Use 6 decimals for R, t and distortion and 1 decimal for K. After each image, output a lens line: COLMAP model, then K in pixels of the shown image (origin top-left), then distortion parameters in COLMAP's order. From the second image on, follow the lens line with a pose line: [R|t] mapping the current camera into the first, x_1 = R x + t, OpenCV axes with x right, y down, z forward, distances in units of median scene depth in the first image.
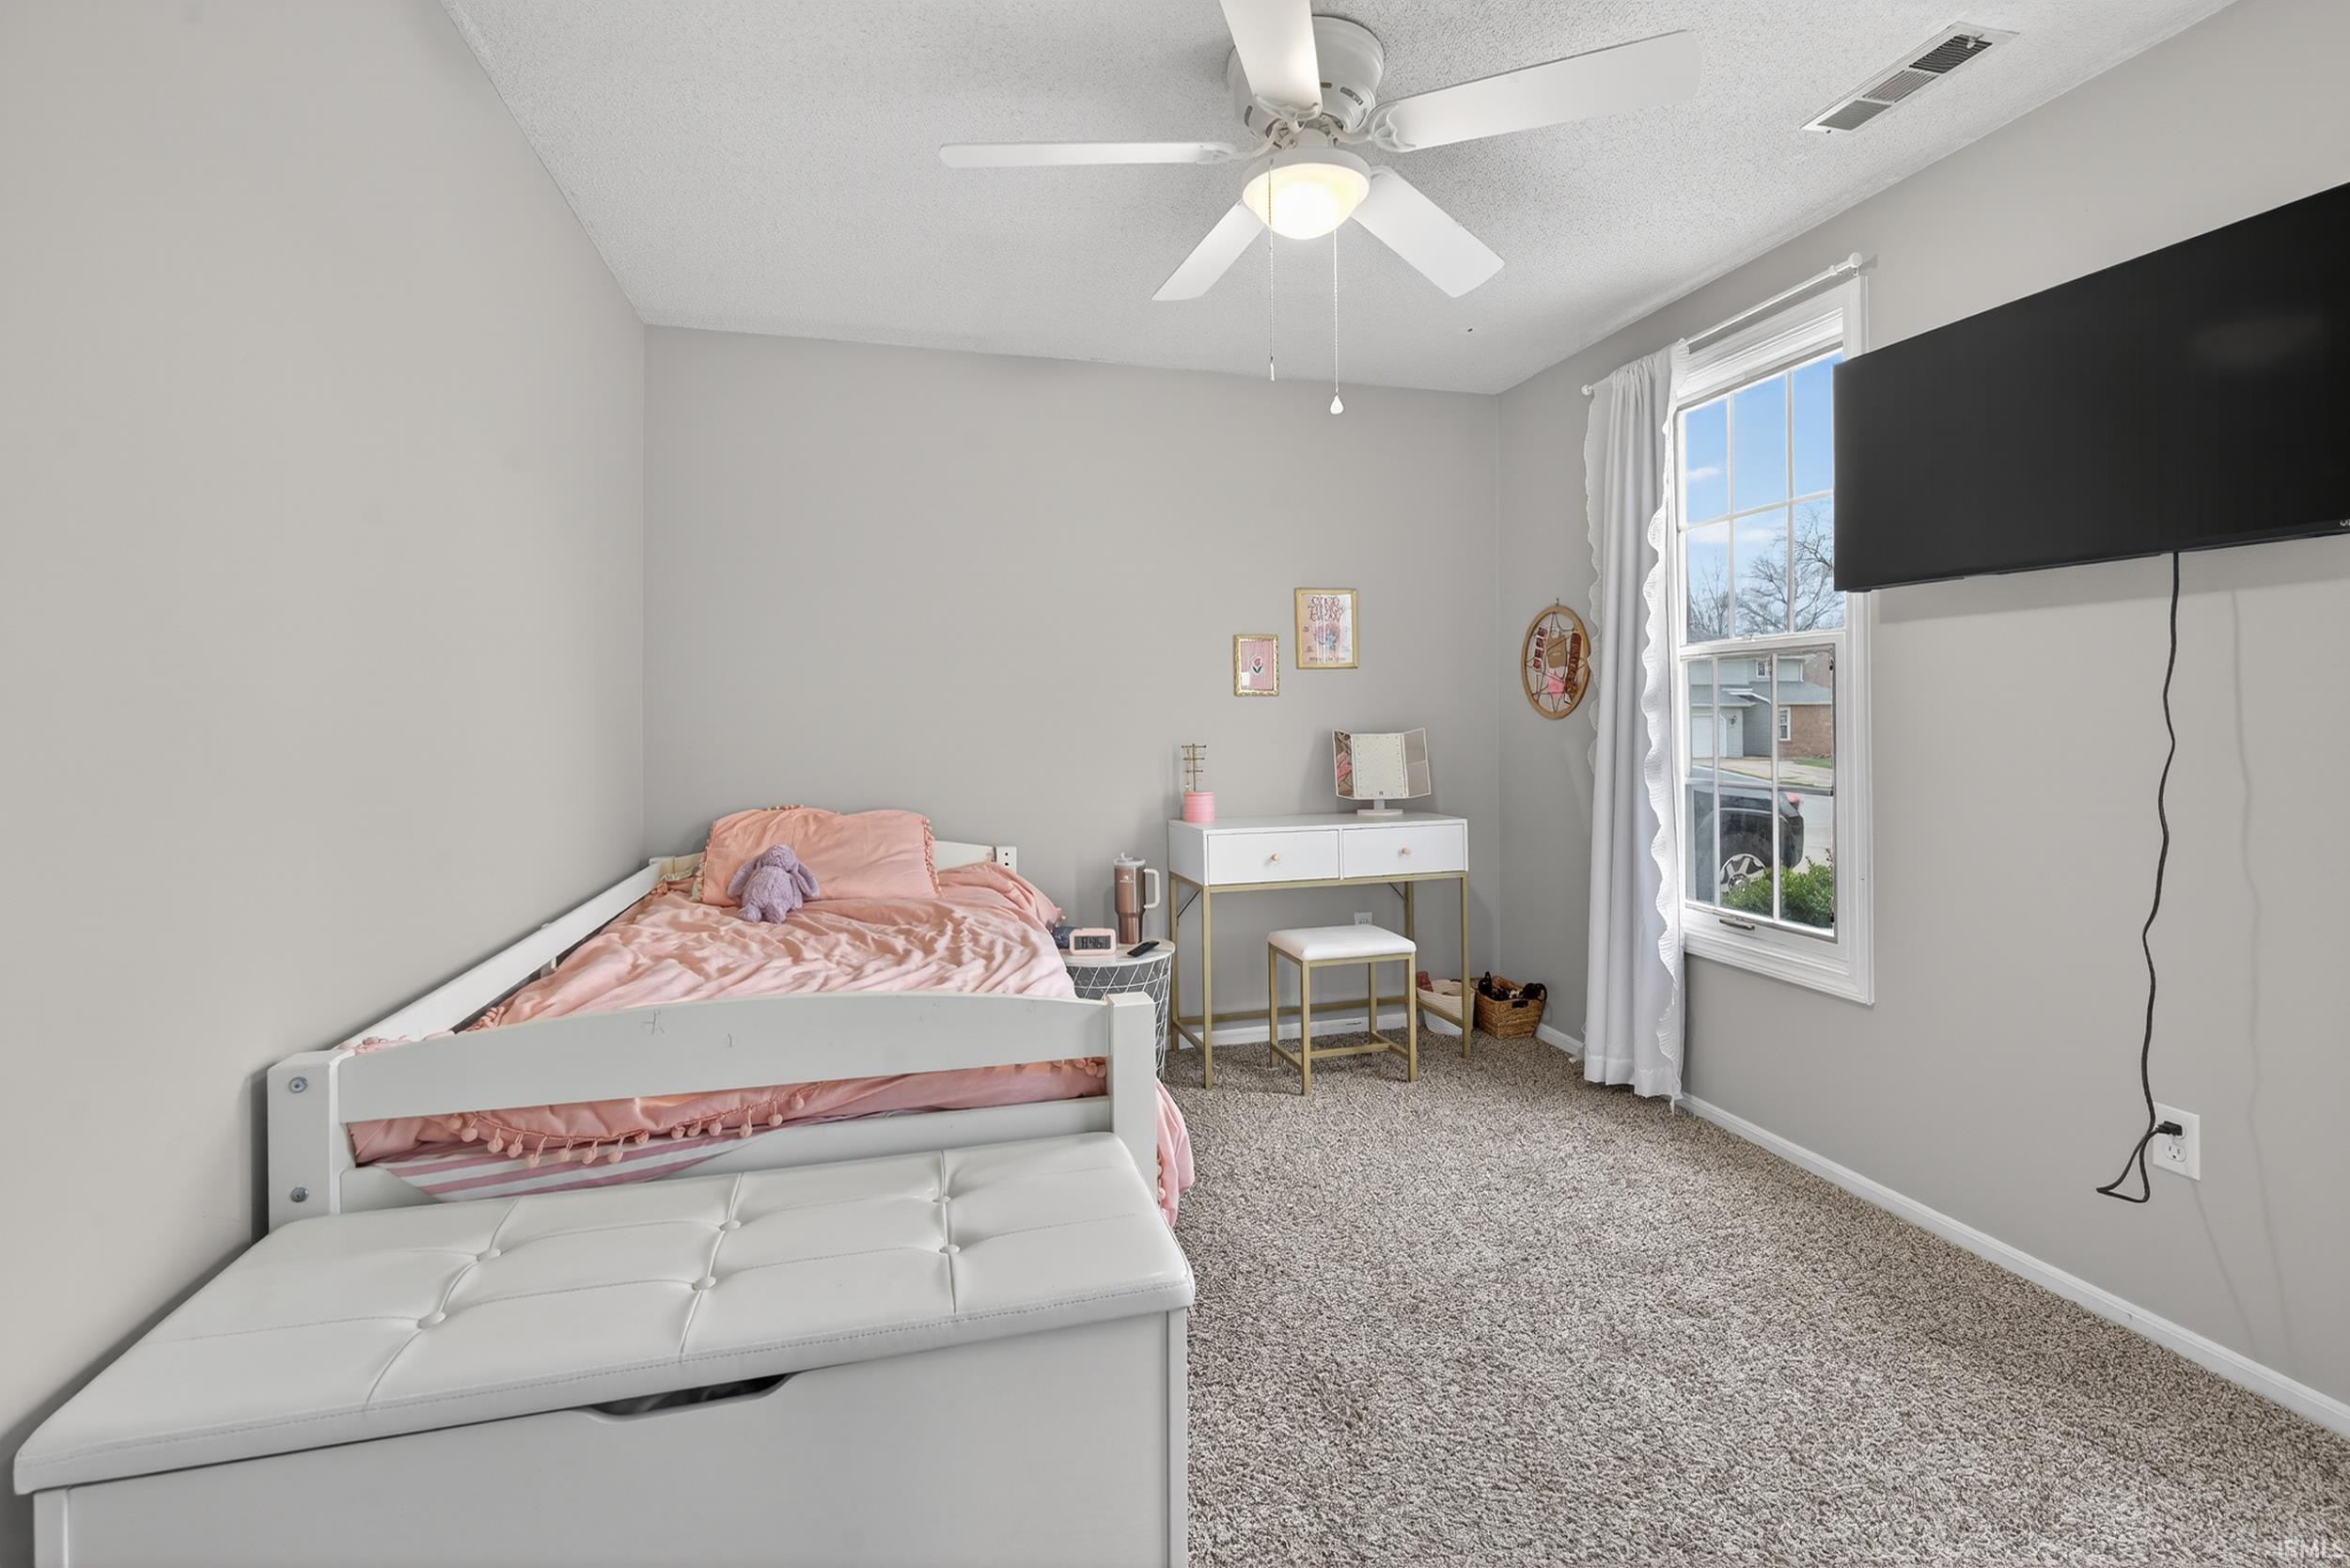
lens RADIAL K [[1067.7, 0, 1172.6], [0, 1067.7, 730.0], [0, 0, 1]] dist [0.002310, 0.000246]
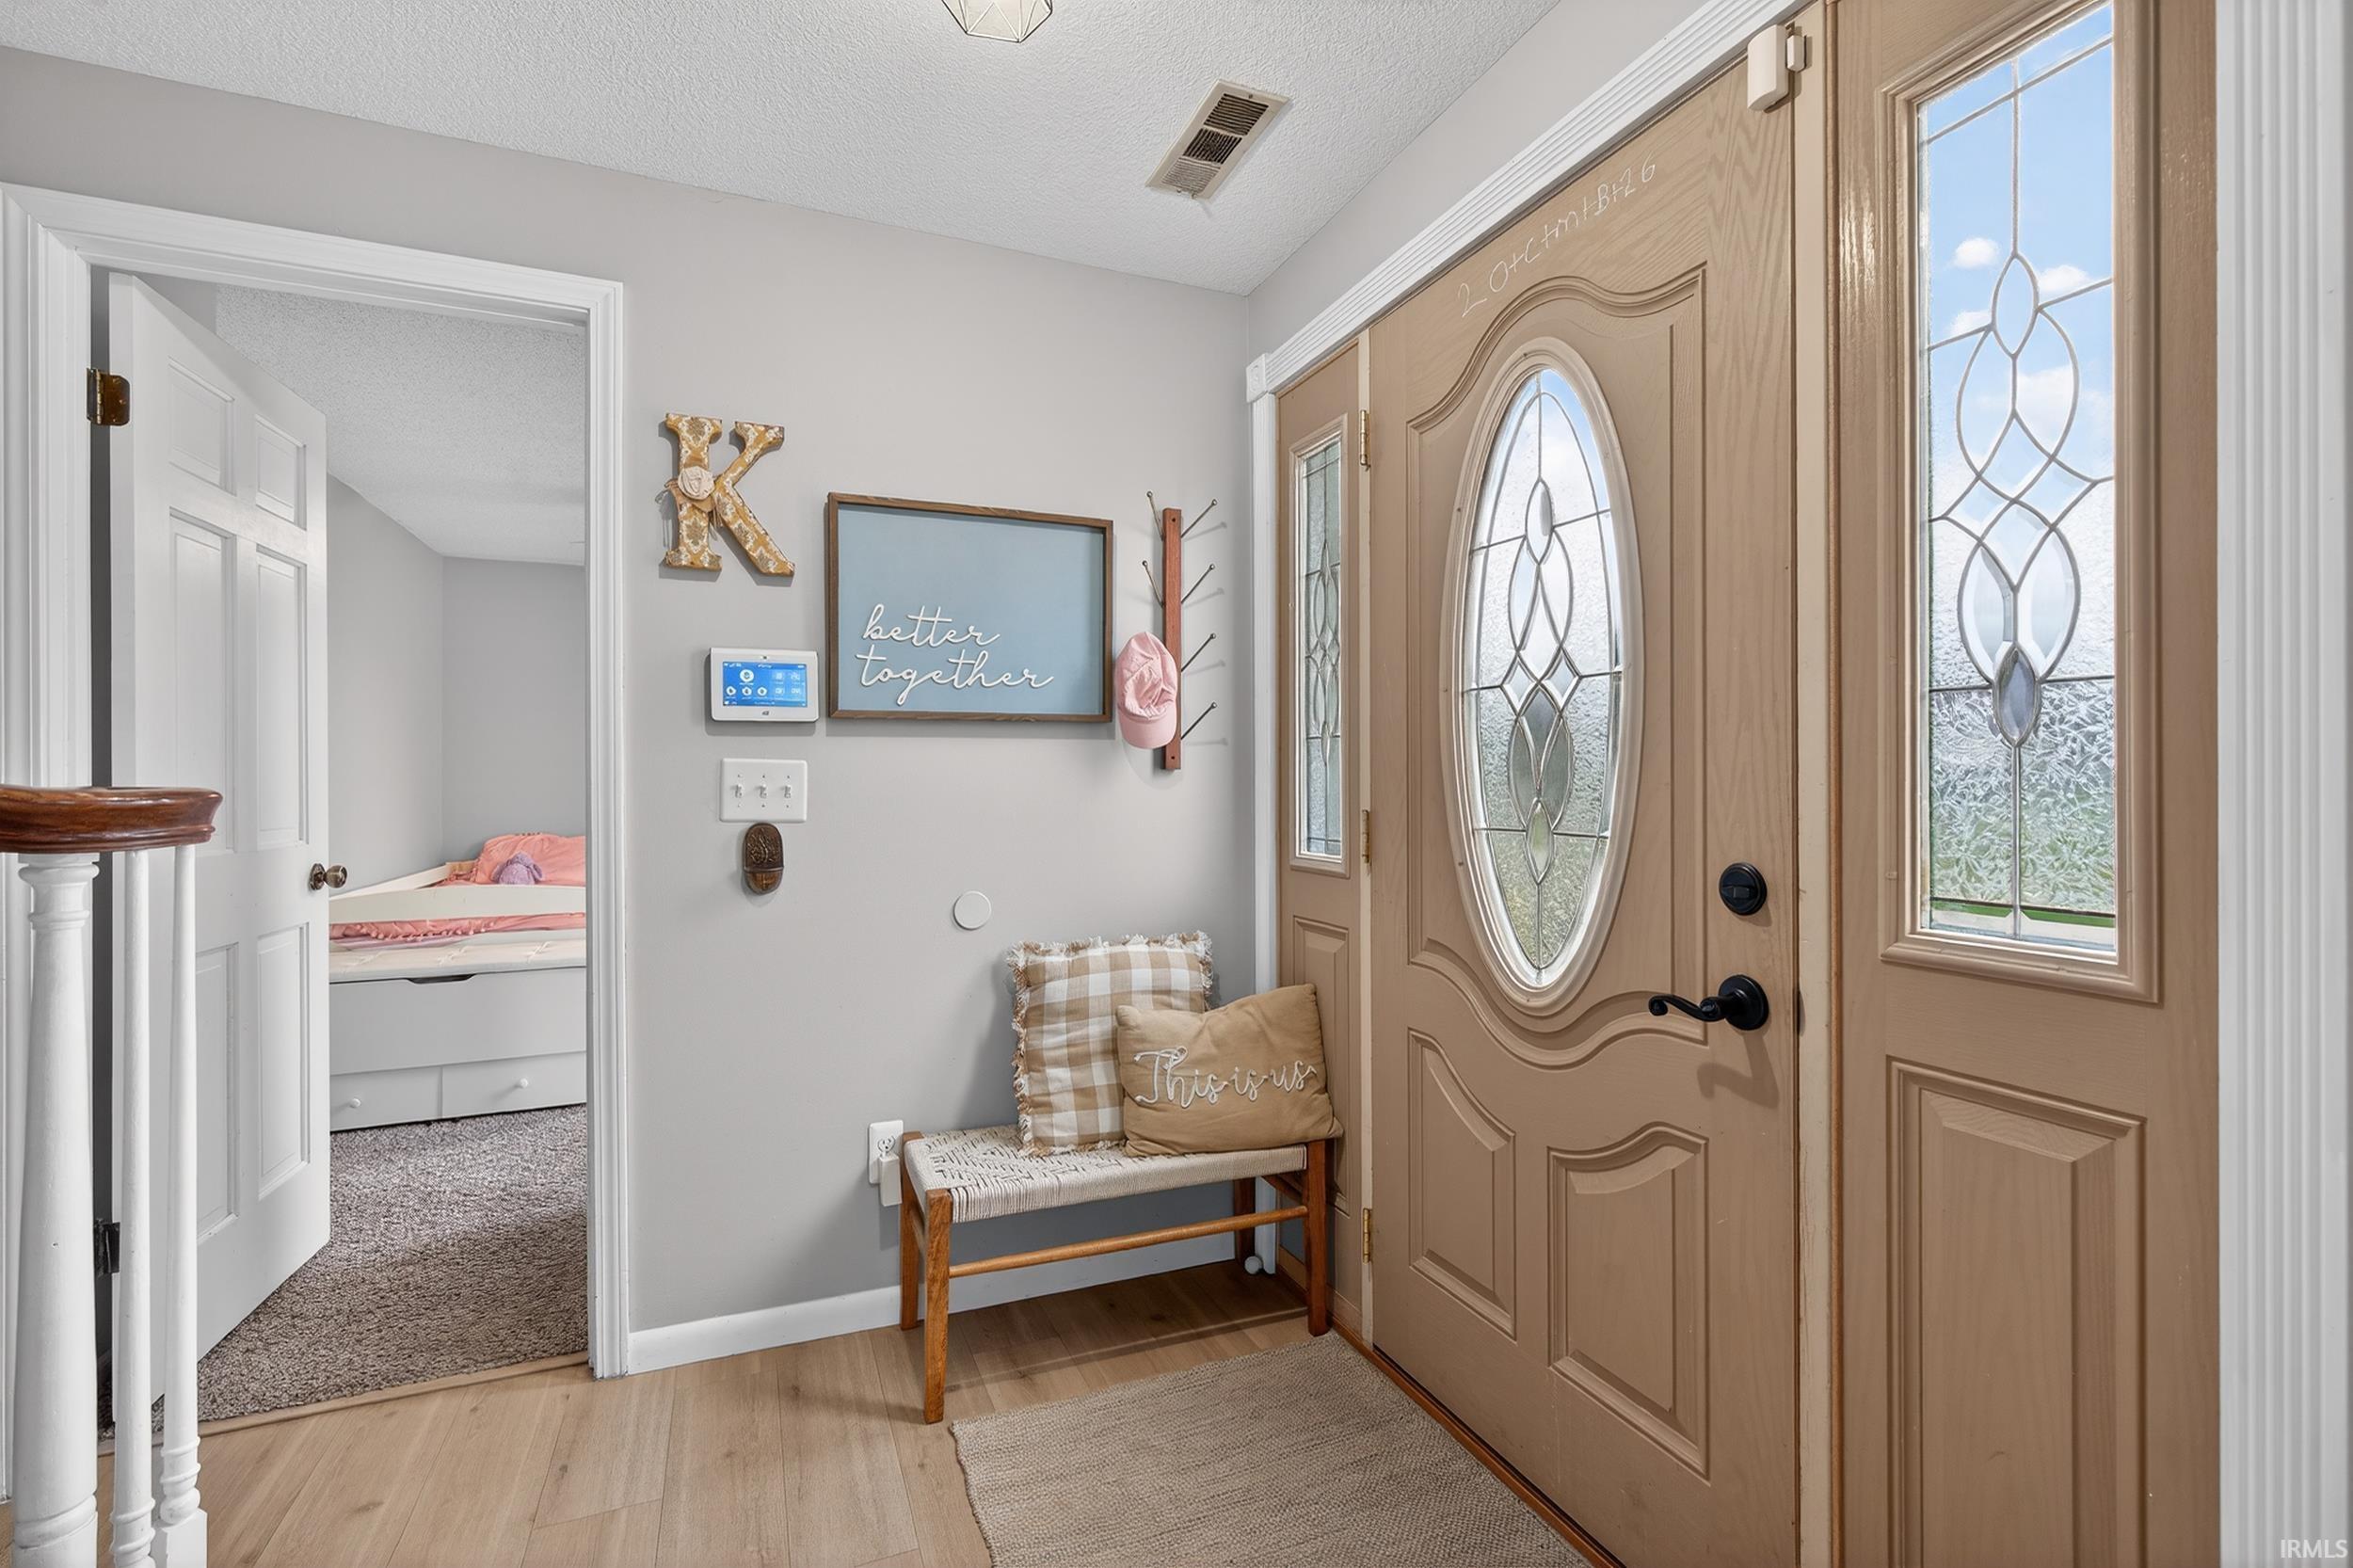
lens RADIAL K [[1063.6, 0, 1173.2], [0, 1063.6, 794.6], [0, 0, 1]] dist [0.003877, 0.000685]
pose [[0.992574, 0.008390, 0.121352, 0.471977], [-0.007953, 0.999960, -0.004082, 0.005544], [-0.121382, 0.003087, 0.992601, -0.866418]]
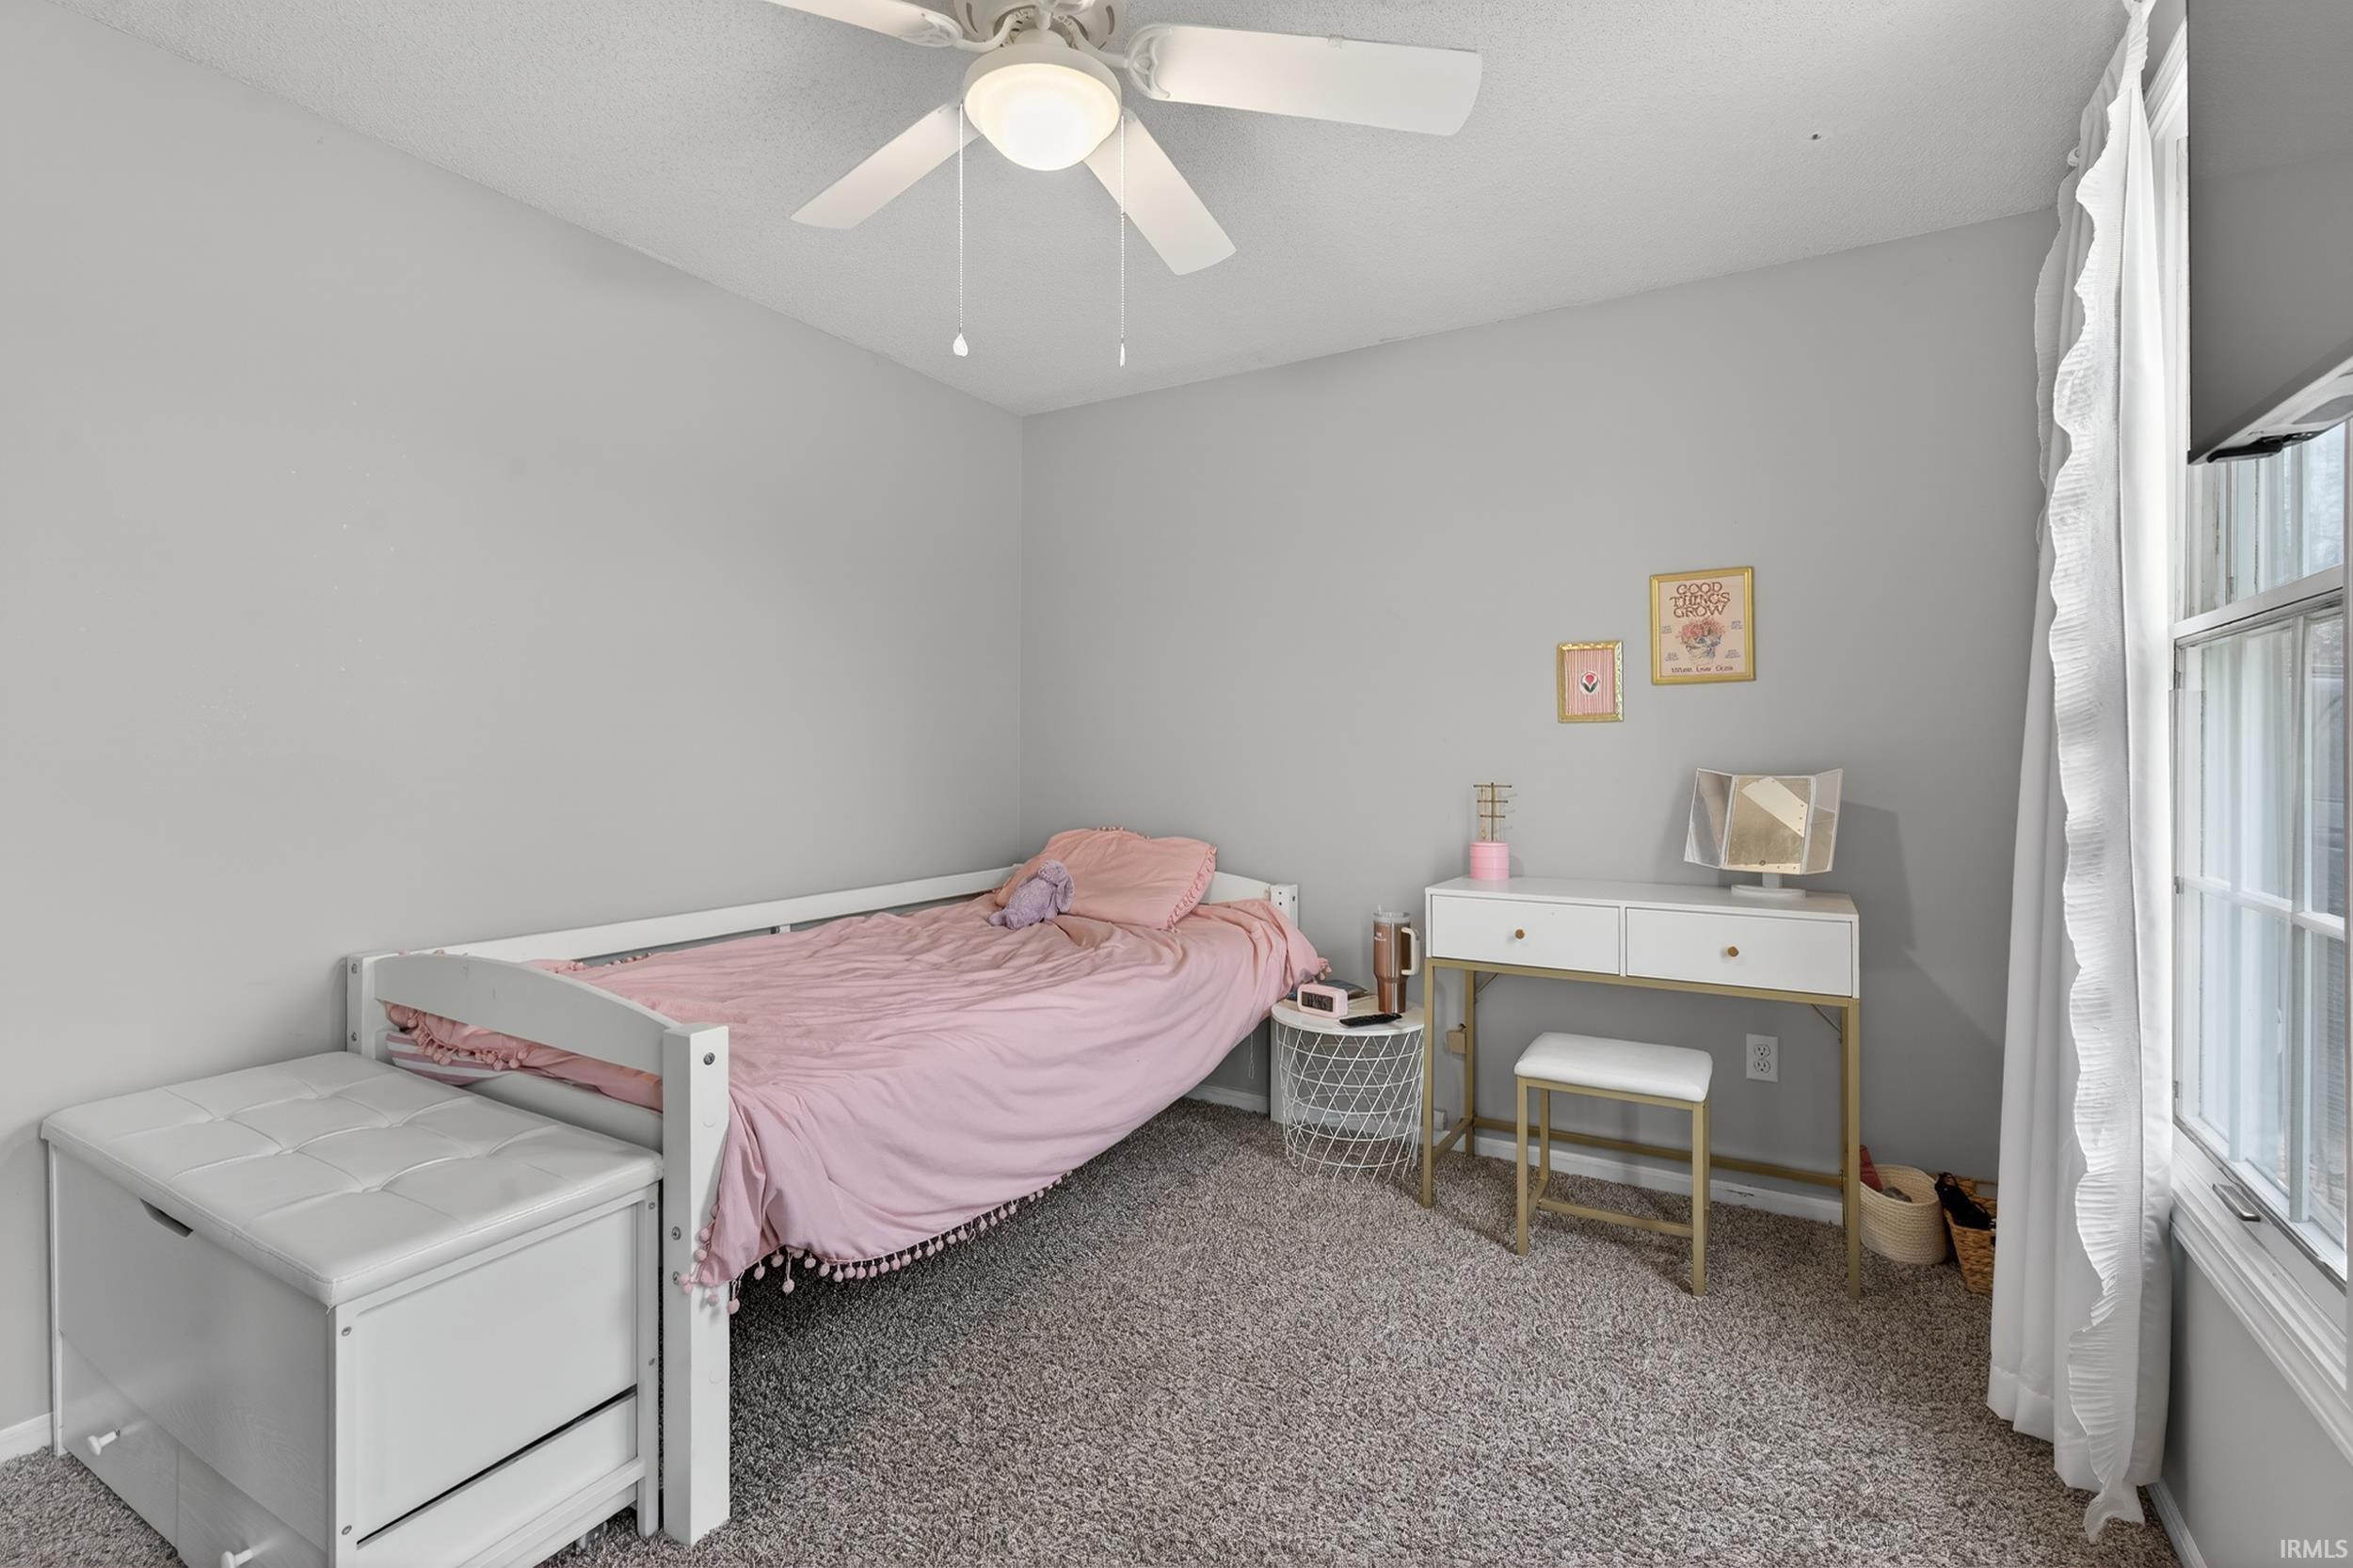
lens RADIAL K [[1050.0, 0, 1176.5], [0, 1050.0, 752.5], [0, 0, 1]] dist [-0.001982, 0.000523]
pose [[0.696519, 0.008239, -0.717491, 0.457947], [-0.013164, 0.999913, -0.001296, -0.006165], [0.717417, 0.010348, 0.696567, 0.296556]]
